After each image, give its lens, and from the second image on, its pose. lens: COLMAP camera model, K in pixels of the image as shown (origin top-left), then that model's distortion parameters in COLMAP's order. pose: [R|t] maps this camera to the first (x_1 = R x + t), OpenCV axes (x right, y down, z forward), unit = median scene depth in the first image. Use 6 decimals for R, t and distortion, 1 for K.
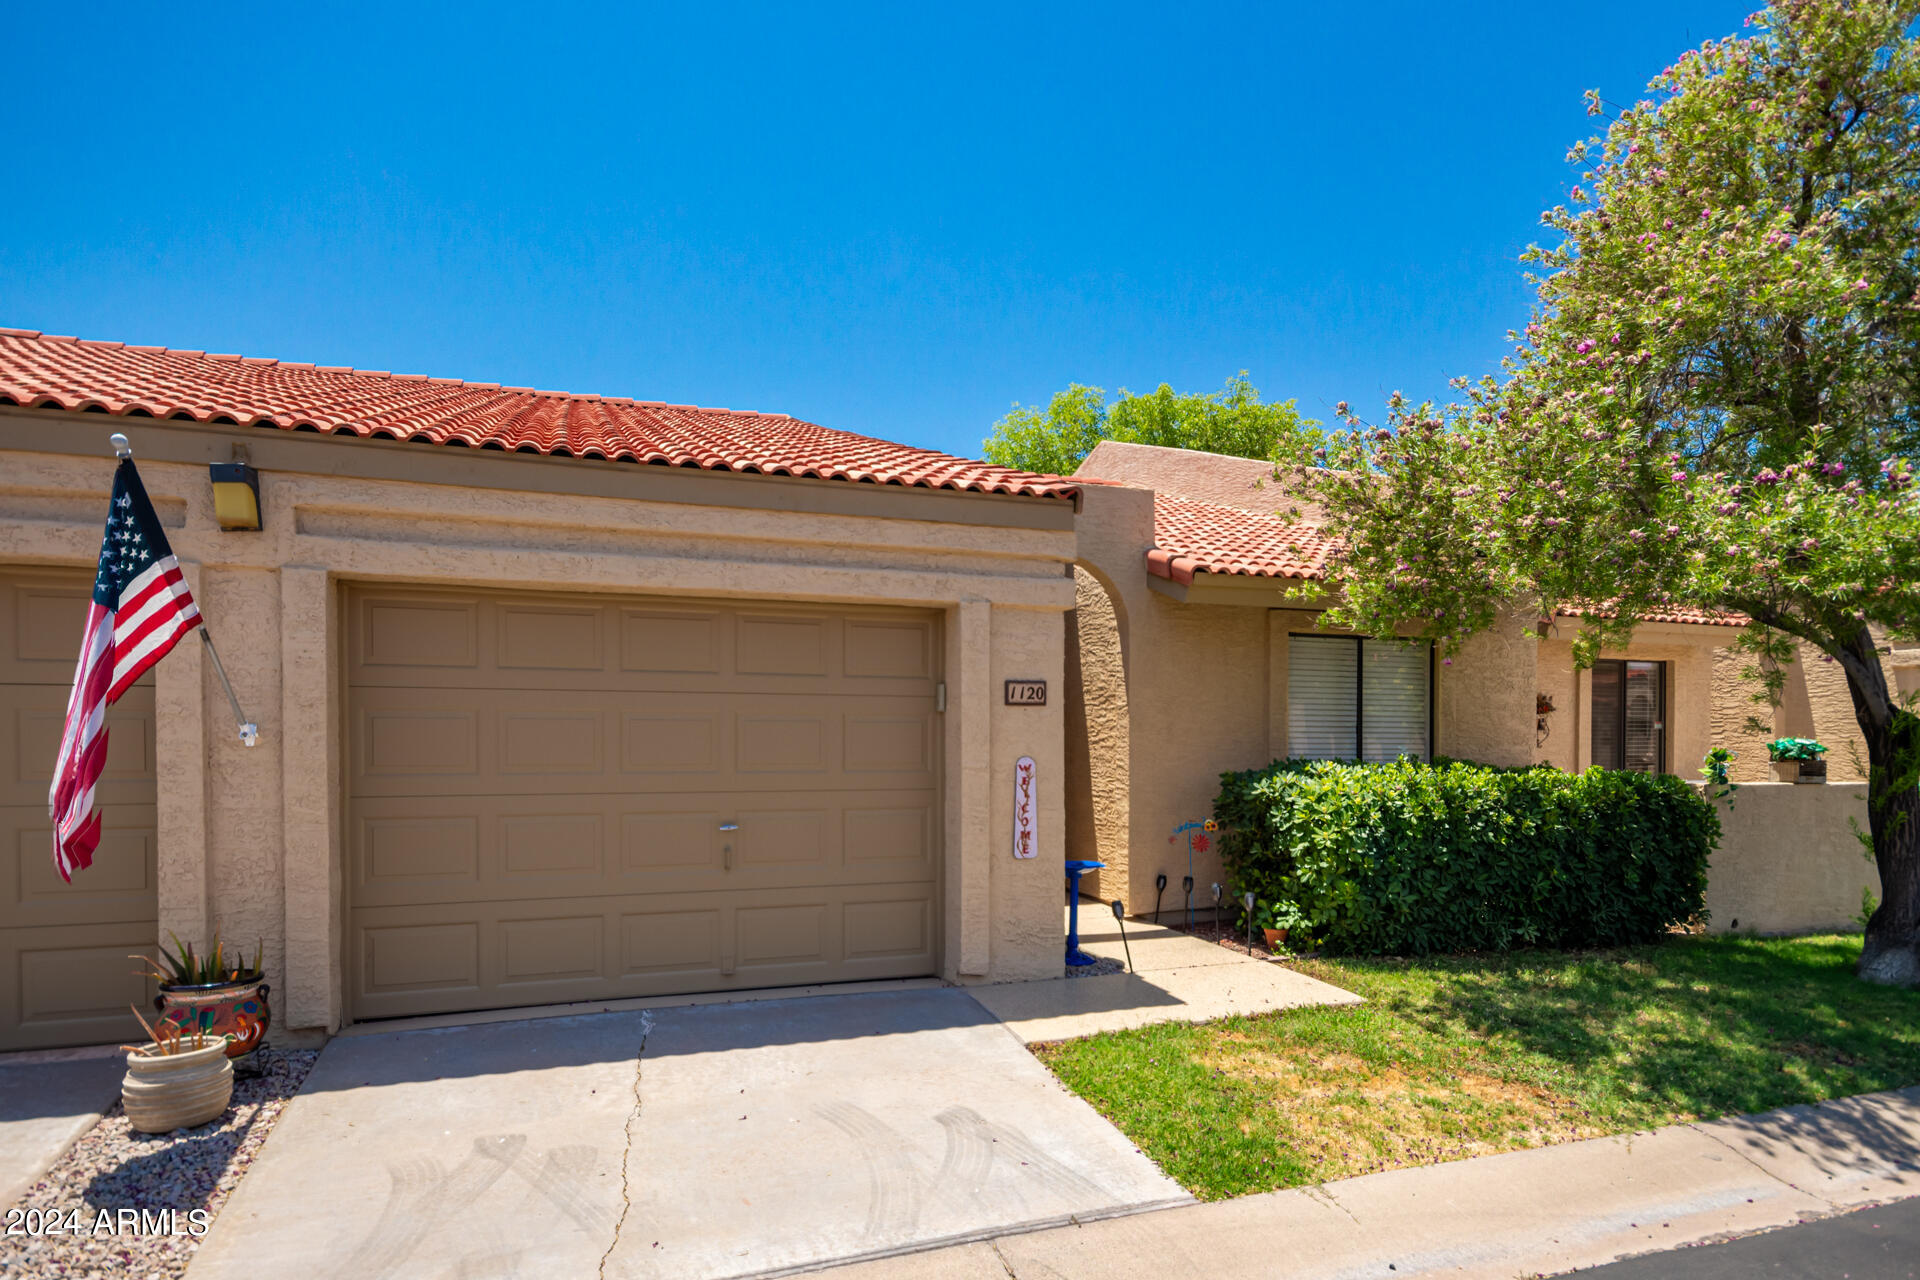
lens RADIAL K [[975.1, 0, 948.6], [0, 975.1, 726.0], [0, 0, 1]] dist [0.005105, 0.001839]
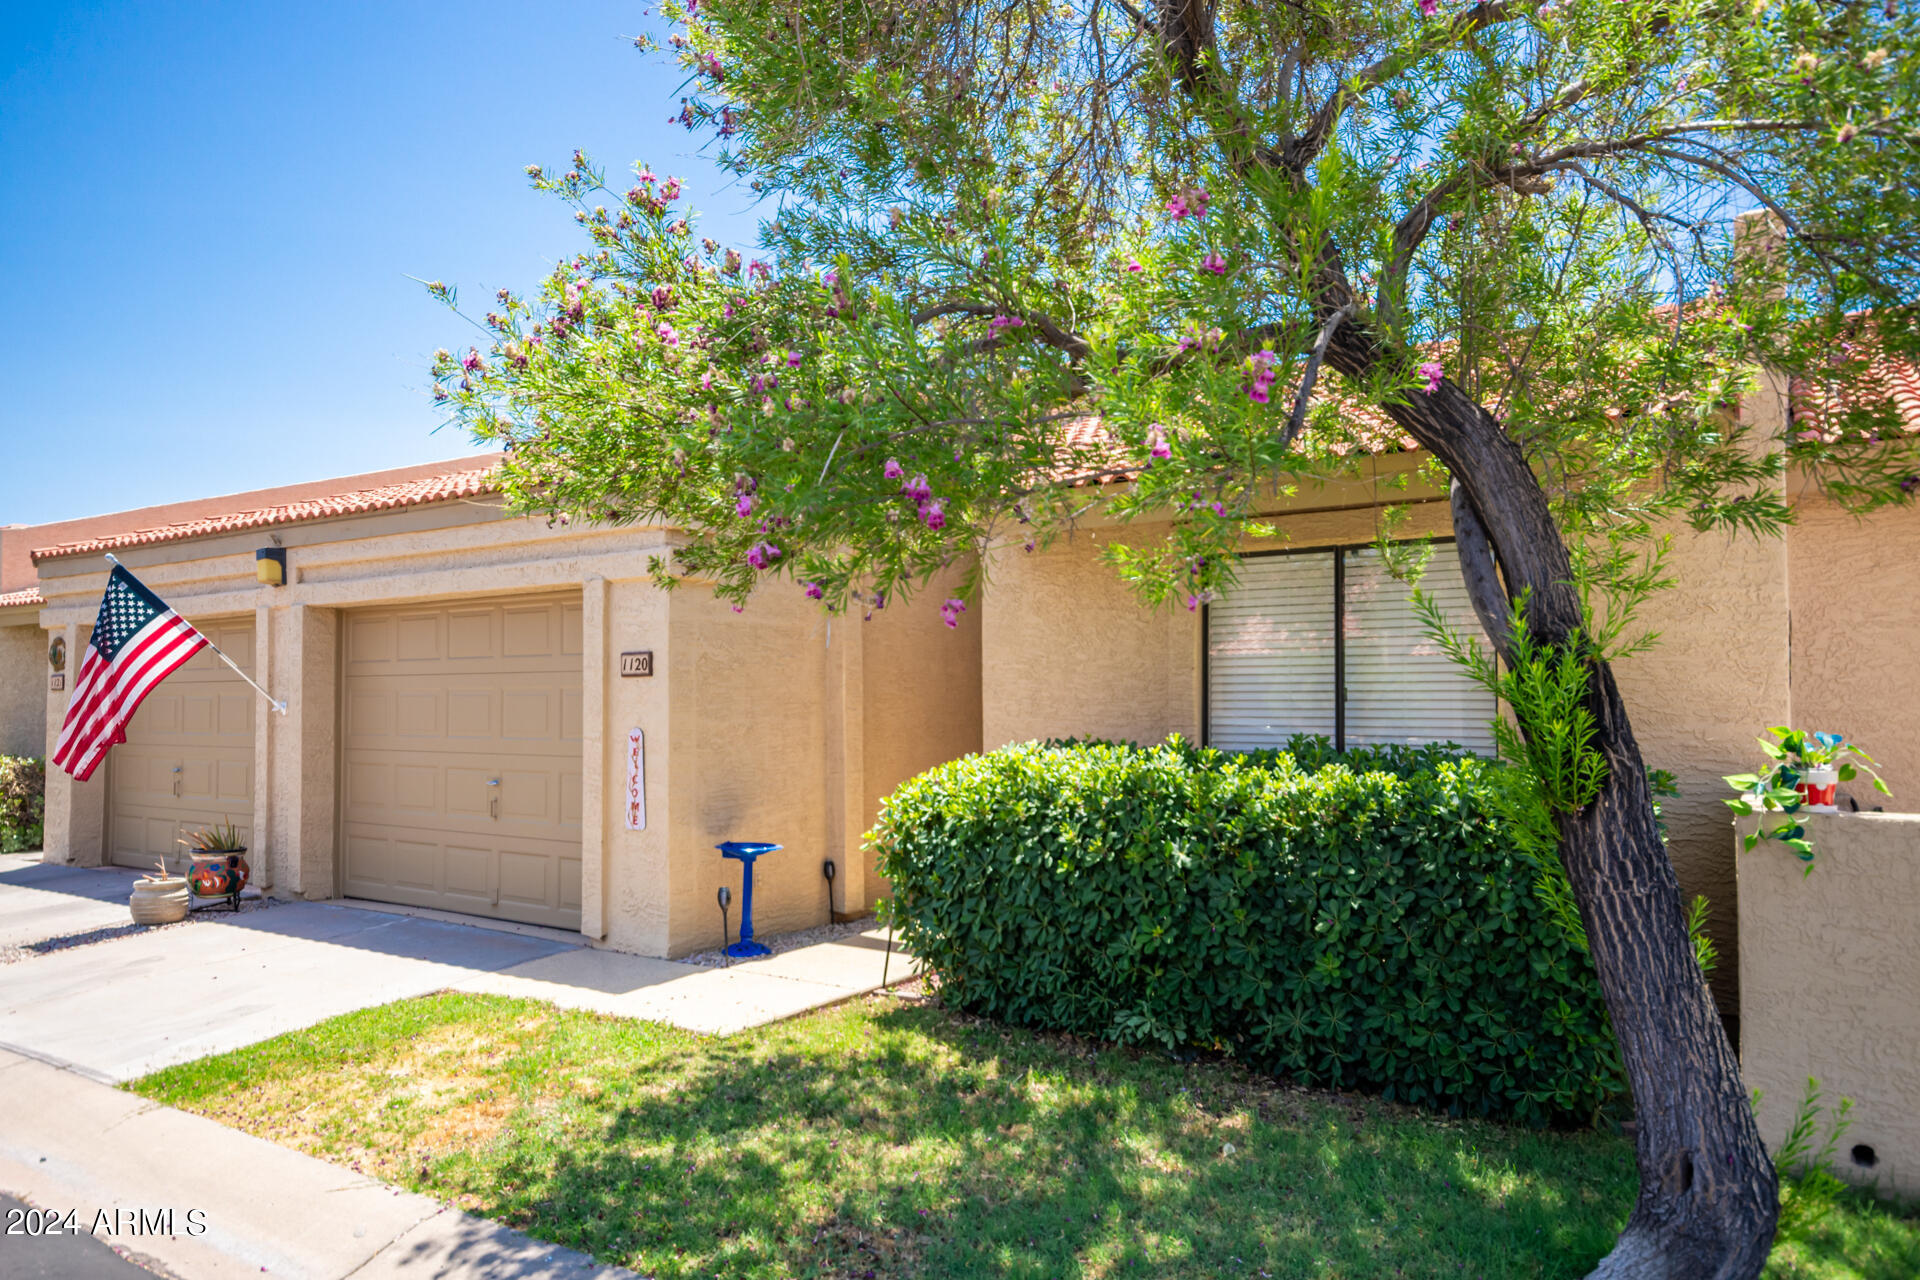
lens RADIAL K [[1164.6, 0, 1000.6], [0, 1164.6, 644.9], [0, 0, 1]] dist [-0.001415, 0.025255]
pose [[0.643672, -0.045231, -0.763964, 1.398816], [0.008114, 0.998599, -0.052286, 0.013542], [0.765259, 0.027456, 0.643137, 0.580532]]
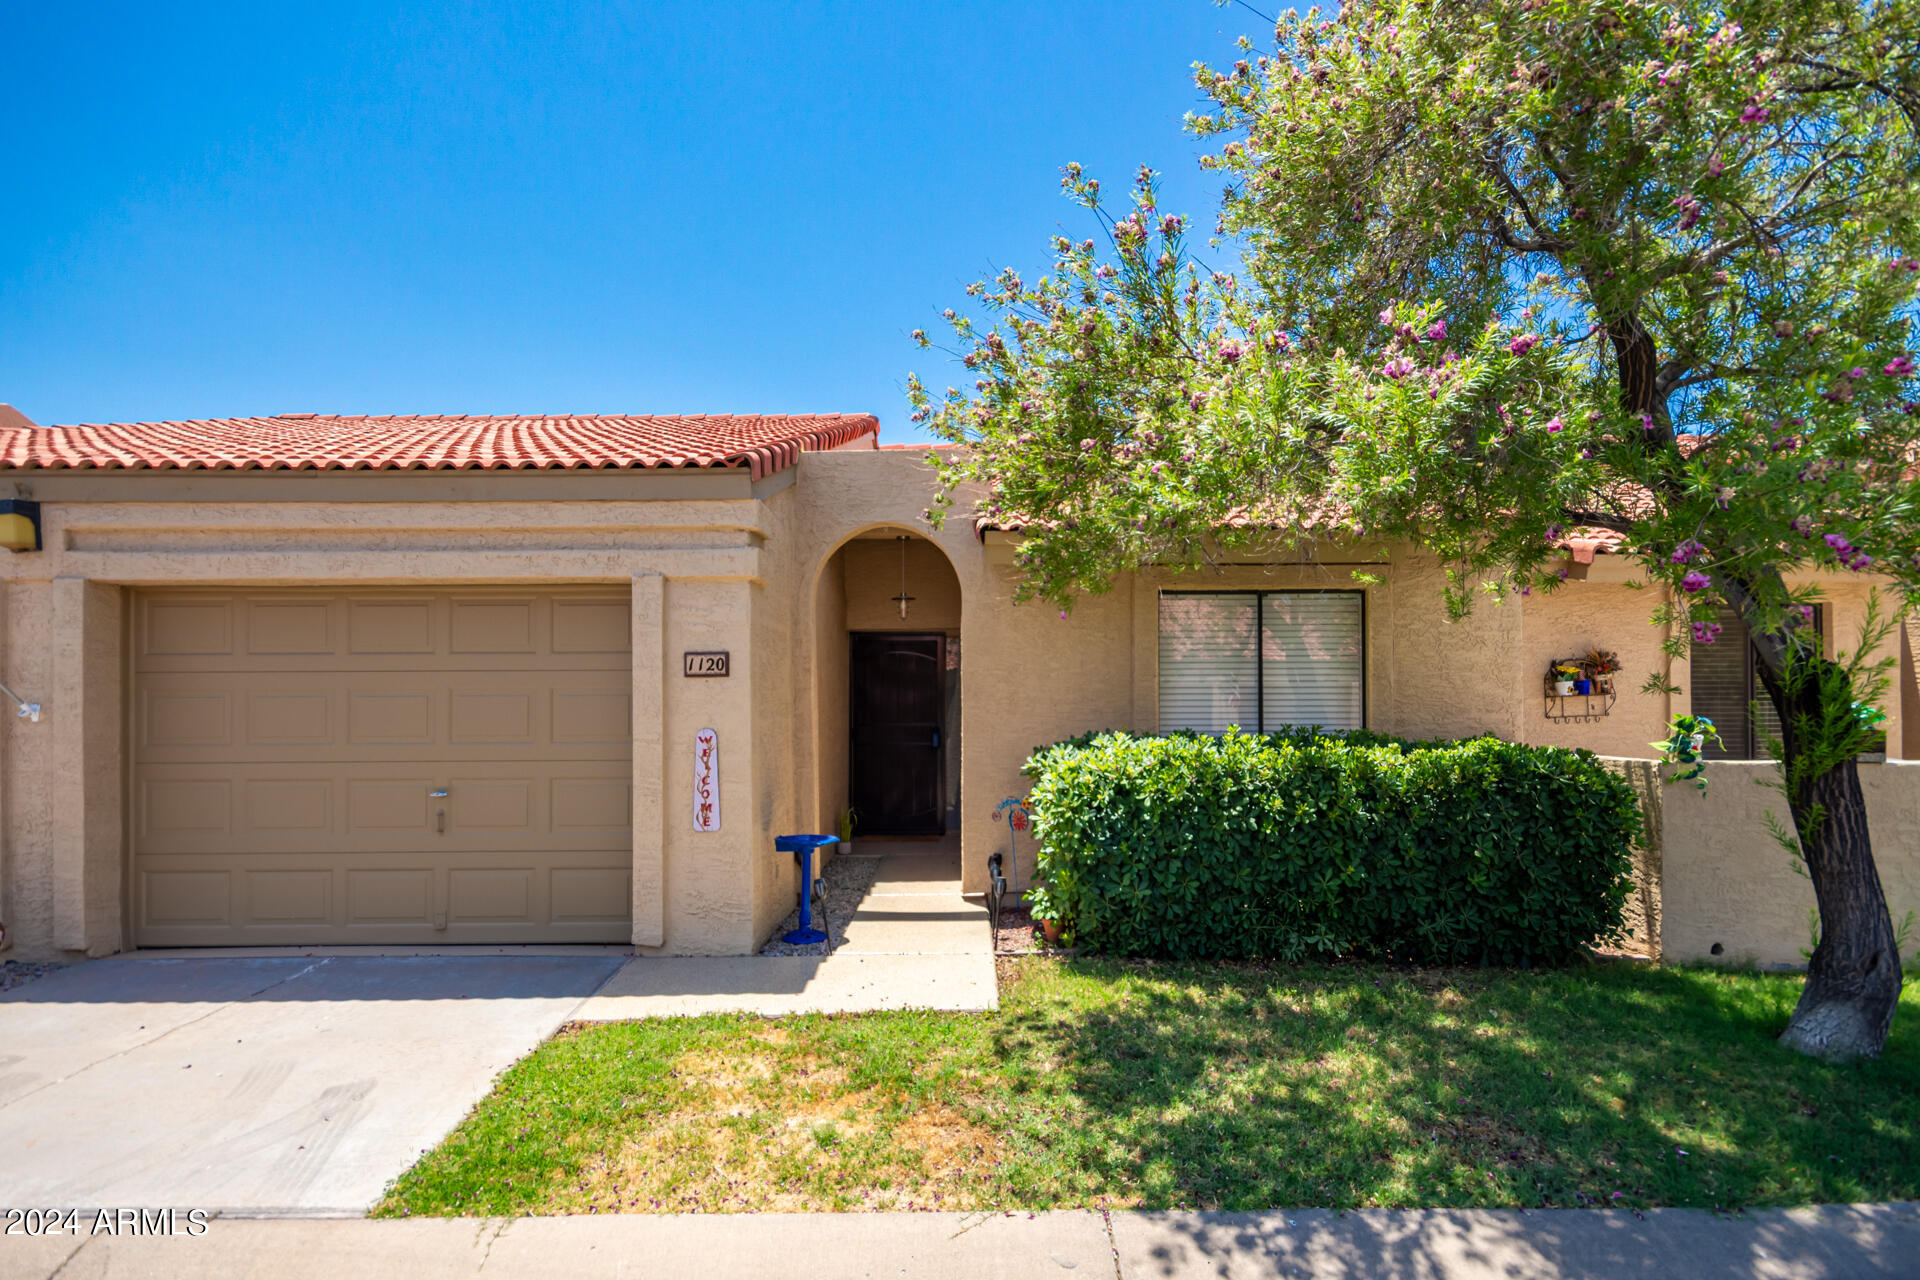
lens RADIAL K [[903.6, 0, 967.7], [0, 903.6, 677.9], [0, 0, 1]] dist [0.003132, 0.000274]
pose [[0.950887, -0.019243, -0.308938, 0.697453], [0.011807, 0.999594, -0.025921, 0.007720], [0.309312, 0.021000, 0.950729, 0.232821]]
